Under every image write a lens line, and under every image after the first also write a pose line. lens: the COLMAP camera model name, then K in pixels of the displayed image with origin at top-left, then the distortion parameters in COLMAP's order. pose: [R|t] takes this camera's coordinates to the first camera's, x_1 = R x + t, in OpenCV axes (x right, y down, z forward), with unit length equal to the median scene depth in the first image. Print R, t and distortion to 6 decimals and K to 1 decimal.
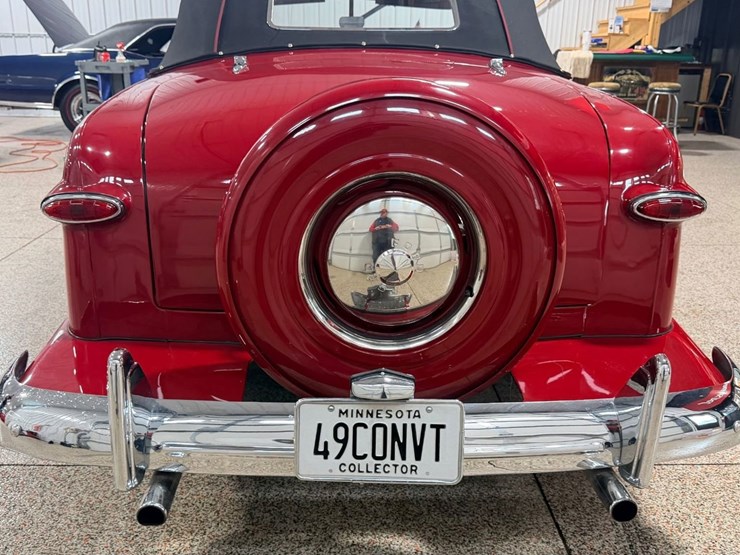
lens RADIAL K [[771.9, 0, 388.0], [0, 771.9, 277.2], [0, 0, 1]] dist [-0.002249, -0.018647]
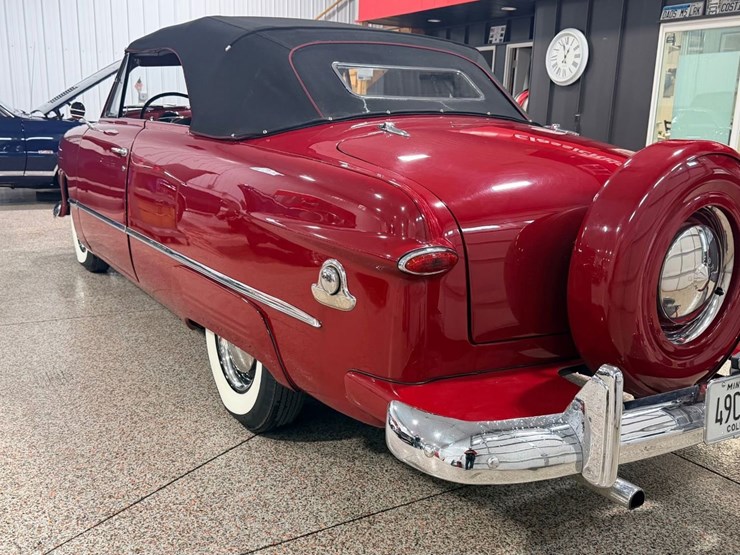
lens RADIAL K [[771.9, 0, 388.0], [0, 771.9, 277.2], [0, 0, 1]] dist [-0.002249, -0.018647]
pose [[0.885532, -0.087939, 0.456179, -1.165083], [0.121548, 0.991574, -0.044800, -0.024139], [-0.448396, 0.095120, 0.888759, 0.060310]]
